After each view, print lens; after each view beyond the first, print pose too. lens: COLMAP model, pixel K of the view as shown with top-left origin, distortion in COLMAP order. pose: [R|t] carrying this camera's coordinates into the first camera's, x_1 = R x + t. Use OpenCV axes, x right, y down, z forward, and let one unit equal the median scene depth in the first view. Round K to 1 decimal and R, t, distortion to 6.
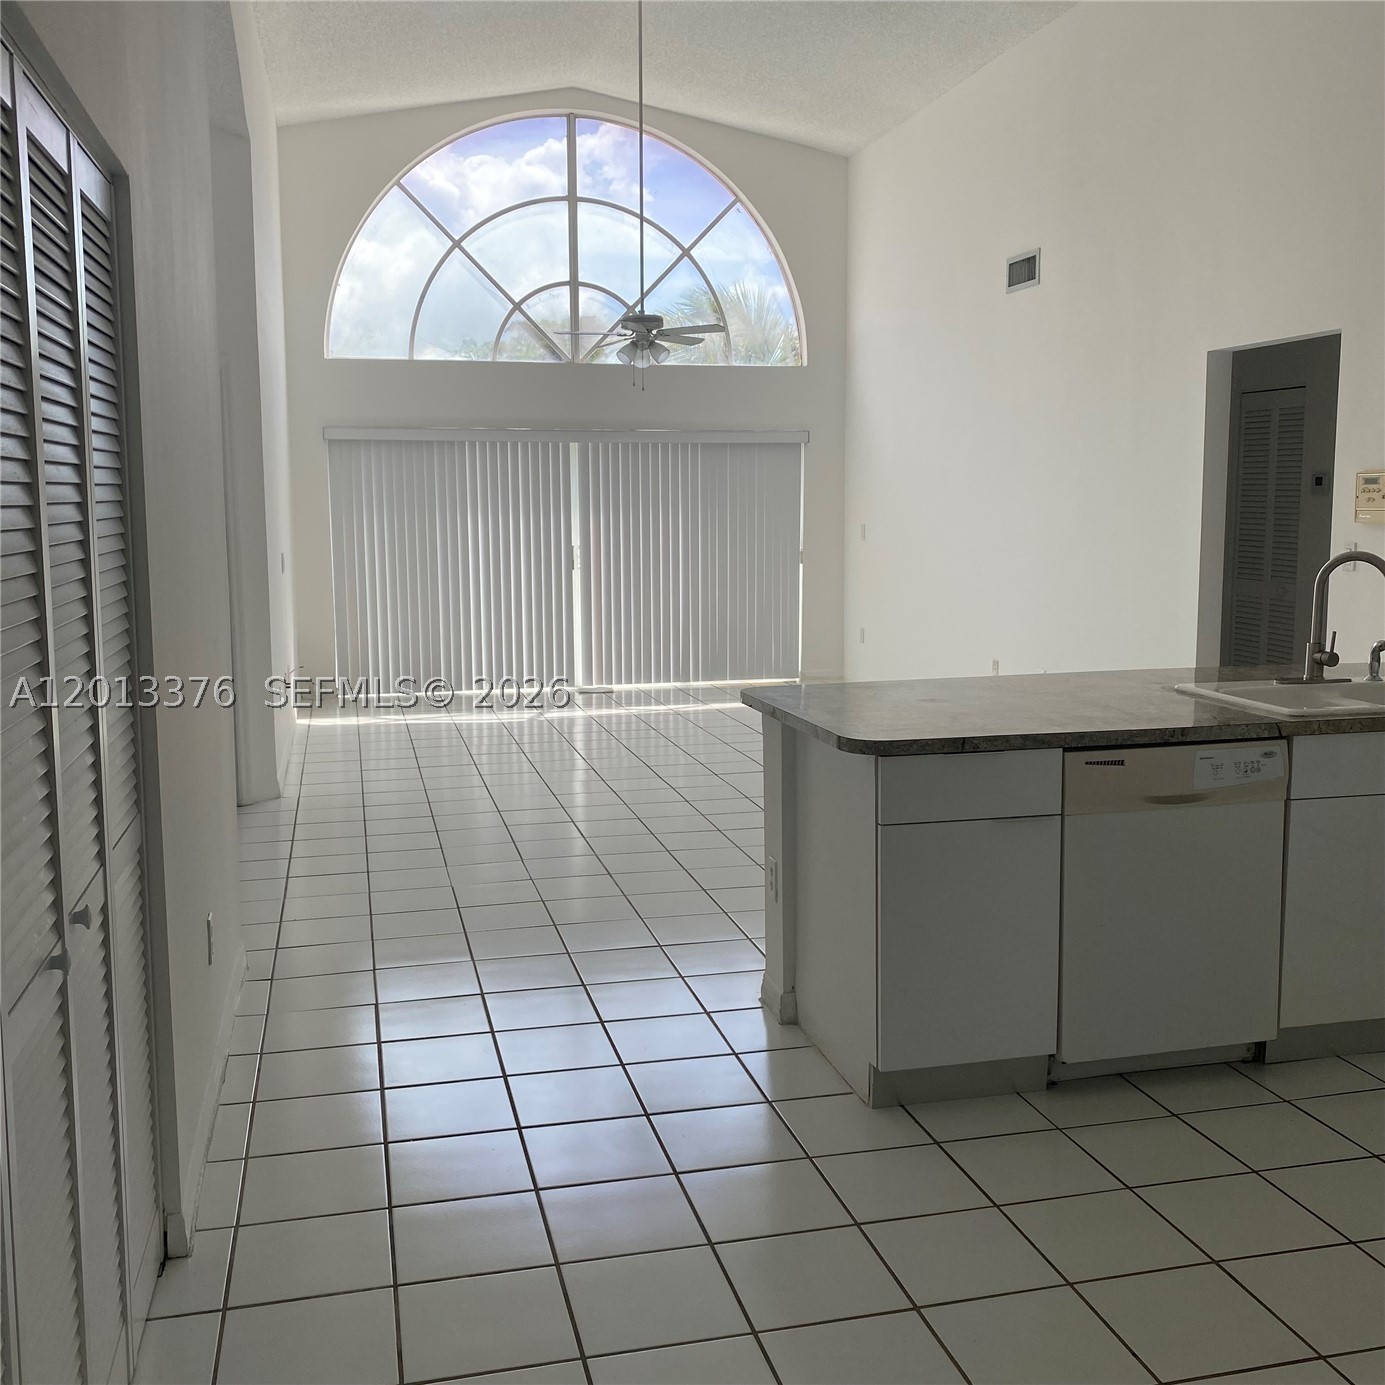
lens RADIAL K [[1445.5, 0, 730.8], [0, 1445.5, 648.0], [0, 0, 1]] dist [0.159073, -0.497150]
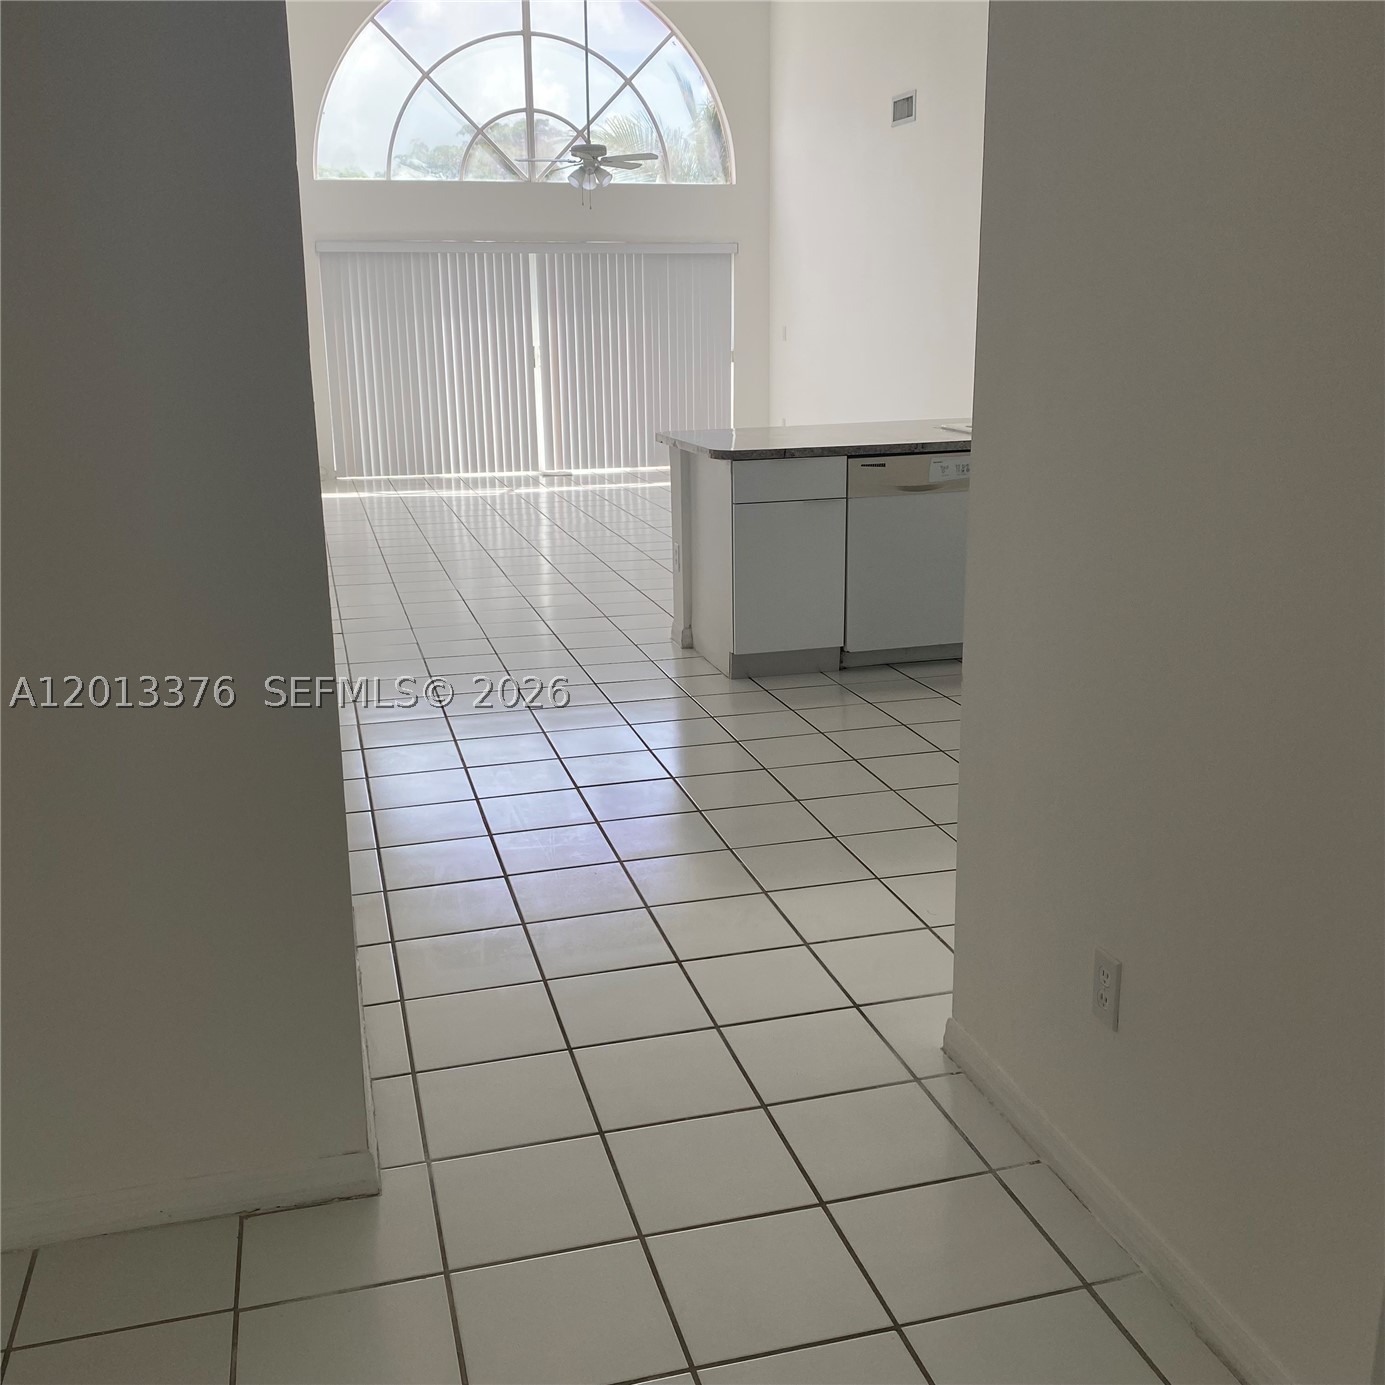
lens RADIAL K [[1445.5, 0, 730.8], [0, 1445.5, 648.0], [0, 0, 1]] dist [0.159073, -0.497150]
pose [[0.999655, -0.008952, 0.024686, 0.017699], [0.005778, 0.992039, 0.125800, 0.023894], [-0.025616, -0.125614, 0.991748, -0.192268]]
